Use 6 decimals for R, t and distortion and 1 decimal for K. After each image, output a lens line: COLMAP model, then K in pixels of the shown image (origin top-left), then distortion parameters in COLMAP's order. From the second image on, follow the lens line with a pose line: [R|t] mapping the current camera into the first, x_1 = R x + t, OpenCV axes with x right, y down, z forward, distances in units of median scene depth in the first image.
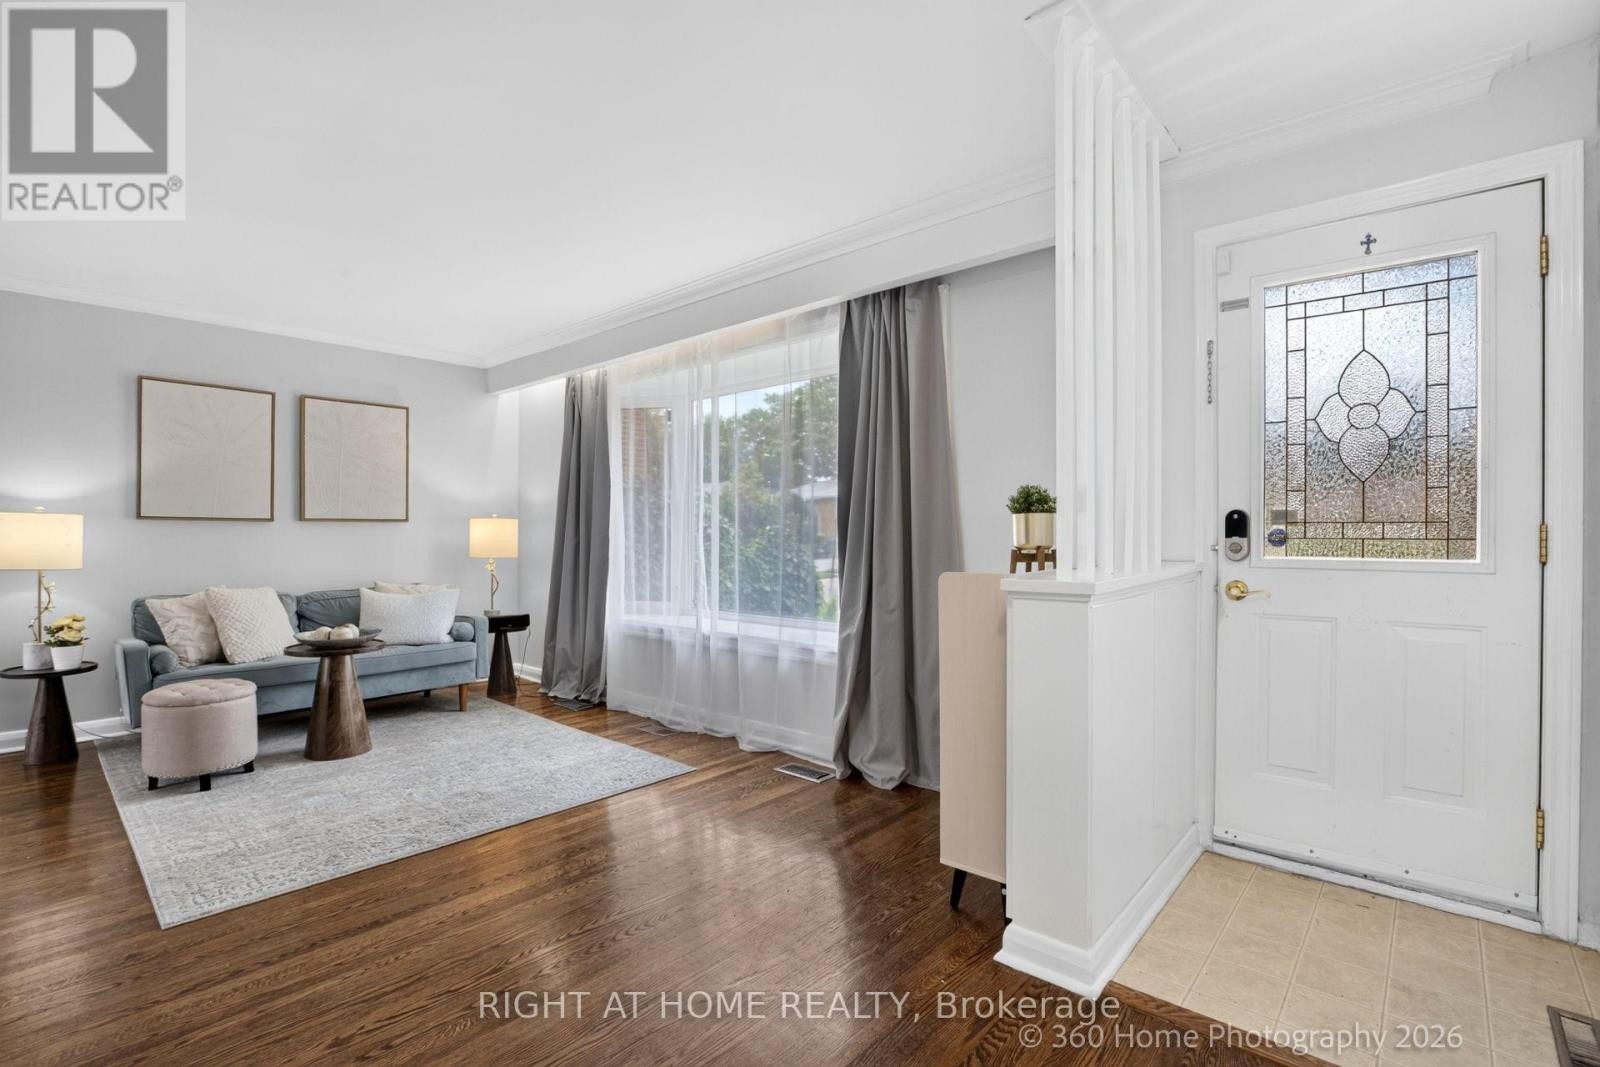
lens RADIAL K [[749.6, 0, 803.7], [0, 749.6, 538.4], [0, 0, 1]] dist [-0.054404, 0.020125]
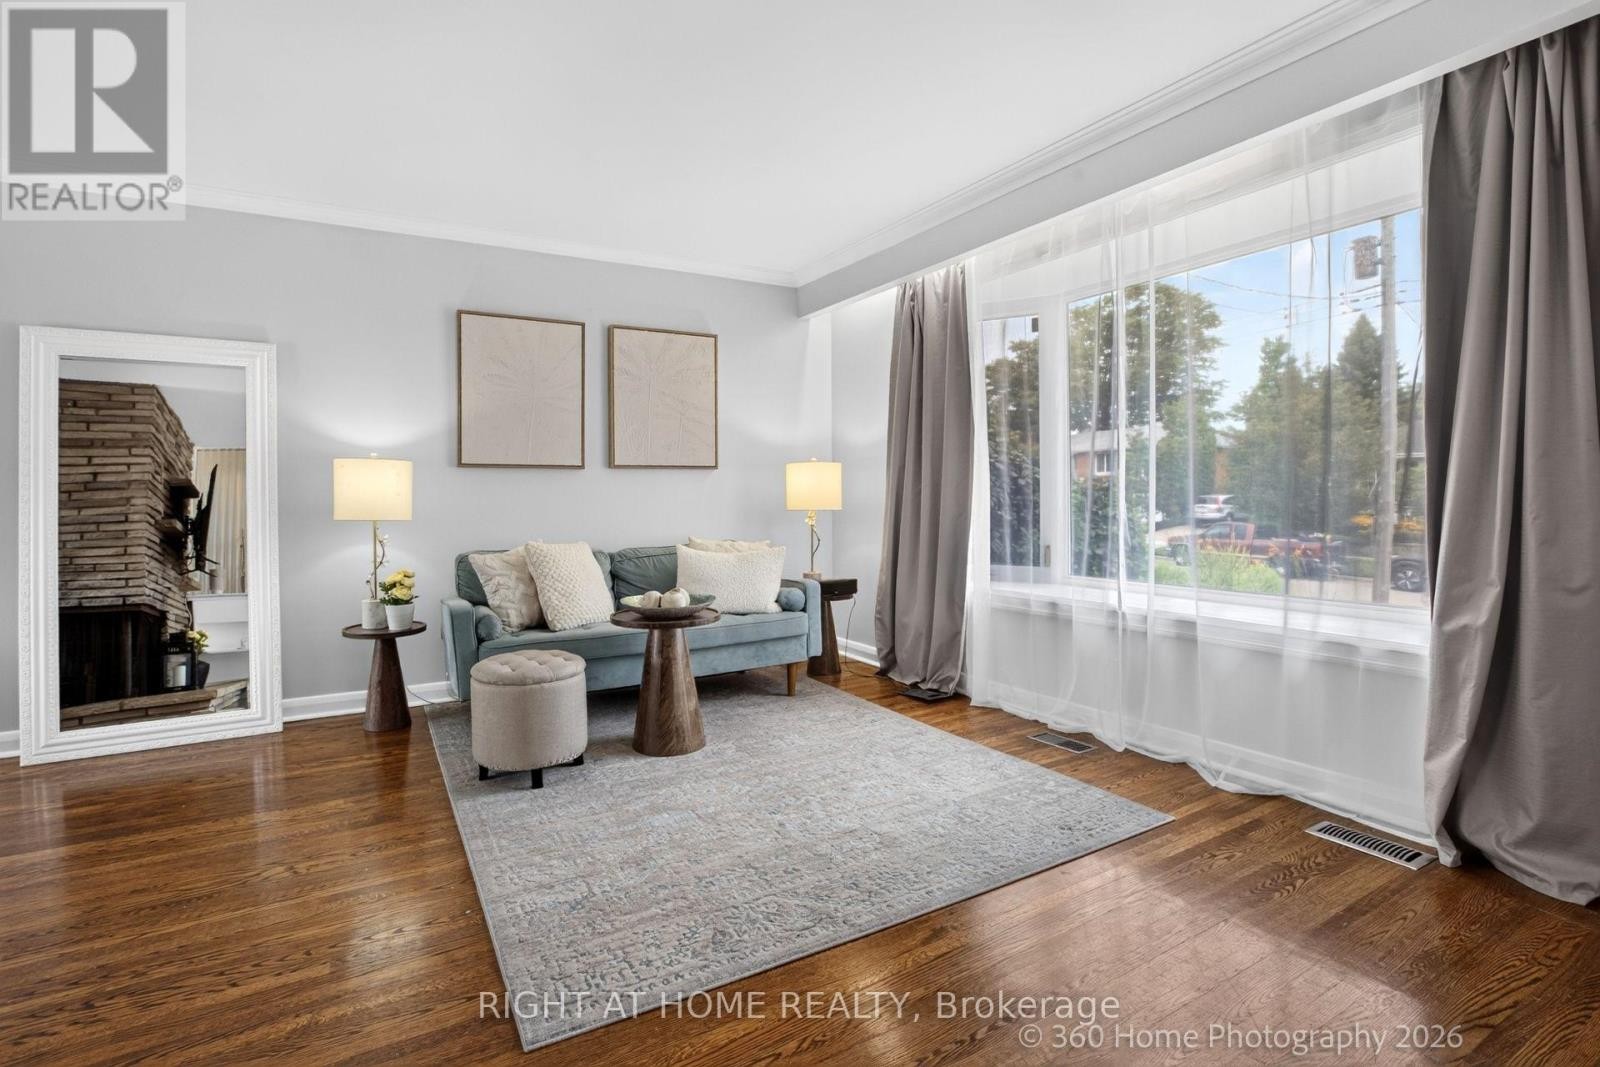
lens RADIAL K [[764.6, 0, 780.9], [0, 764.6, 511.6], [0, 0, 1]] dist [-0.056902, 0.020409]
pose [[0.947973, -0.003046, -0.318337, -0.245840], [0.007444, 0.999893, 0.012600, 0.022222], [0.318264, -0.014315, 0.947894, 0.240453]]
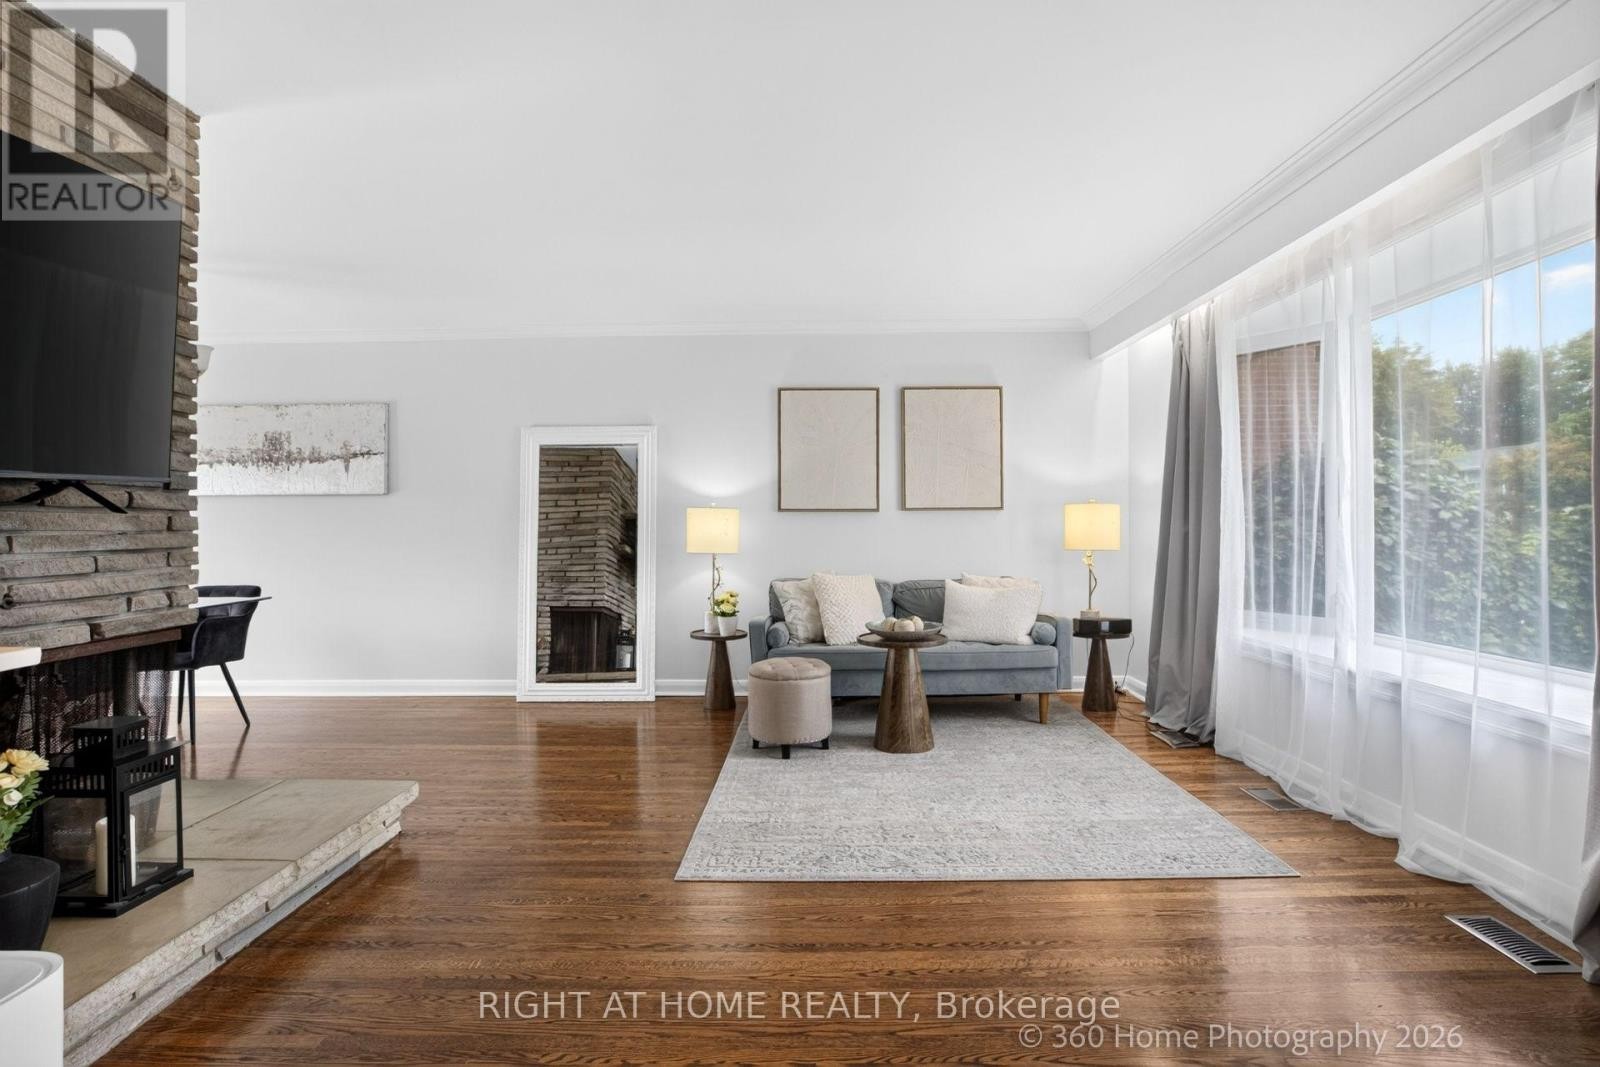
lens RADIAL K [[818.0, 0, 792.1], [0, 818.0, 523.4], [0, 0, 1]] dist [-0.059447, 0.029478]
pose [[0.647085, -0.005043, -0.762401, 0.099948], [0.002767, 0.999987, -0.004266, -0.001643], [0.762412, 0.000651, 0.647091, 0.182061]]
